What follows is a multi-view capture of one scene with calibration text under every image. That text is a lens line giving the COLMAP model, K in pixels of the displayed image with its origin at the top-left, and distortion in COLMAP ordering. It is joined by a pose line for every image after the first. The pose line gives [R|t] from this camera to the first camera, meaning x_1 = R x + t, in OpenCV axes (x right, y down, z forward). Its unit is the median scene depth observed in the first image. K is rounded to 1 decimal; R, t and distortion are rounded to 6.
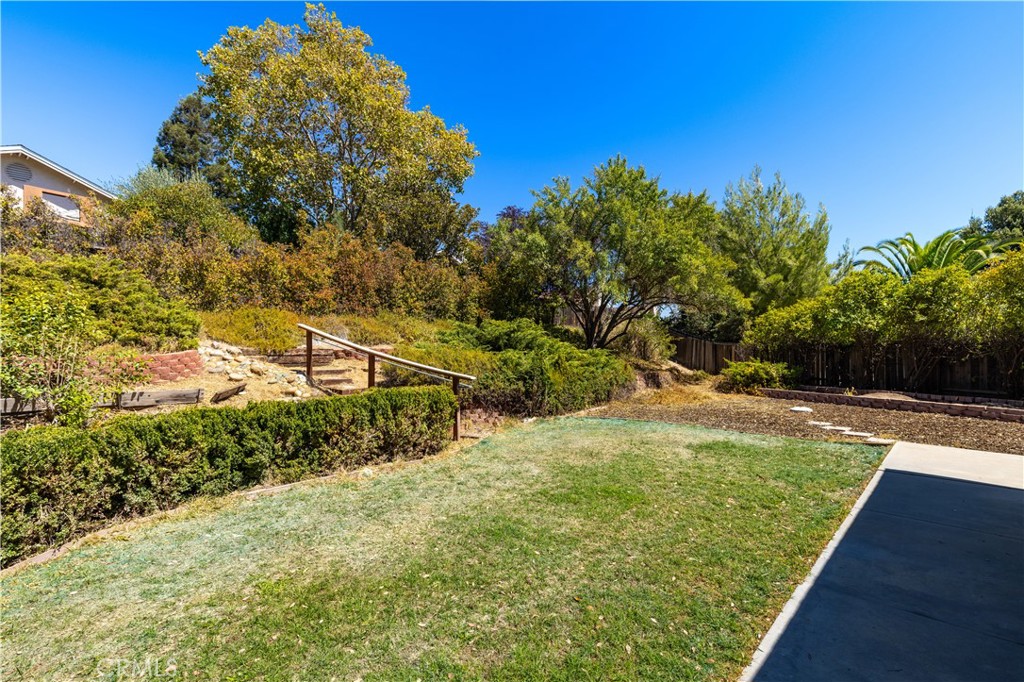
lens RADIAL K [[459.6, 0, 512.2], [0, 459.6, 341.2], [0, 0, 1]] dist [0.005927, -0.000939]
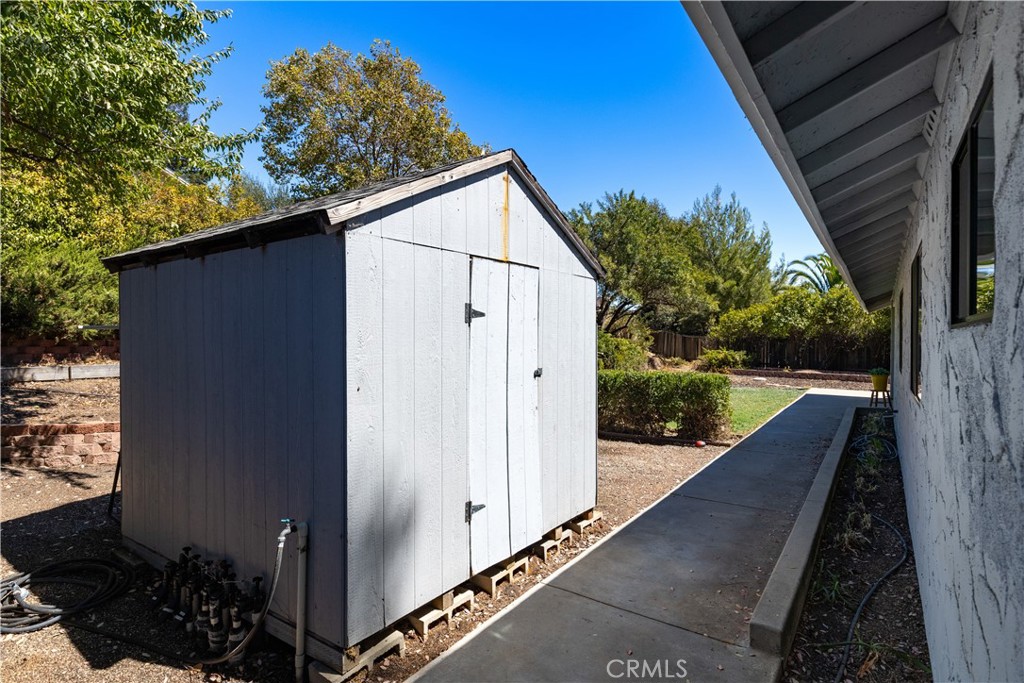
lens RADIAL K [[538.9, 0, 510.2], [0, 538.9, 341.4], [0, 0, 1]] dist [-0.005822, -0.001300]
pose [[0.984949, 0.013034, 0.172352, -0.351488], [-0.016554, 0.999682, 0.018998, -0.000388], [-0.172049, -0.021565, 0.984852, -0.436367]]
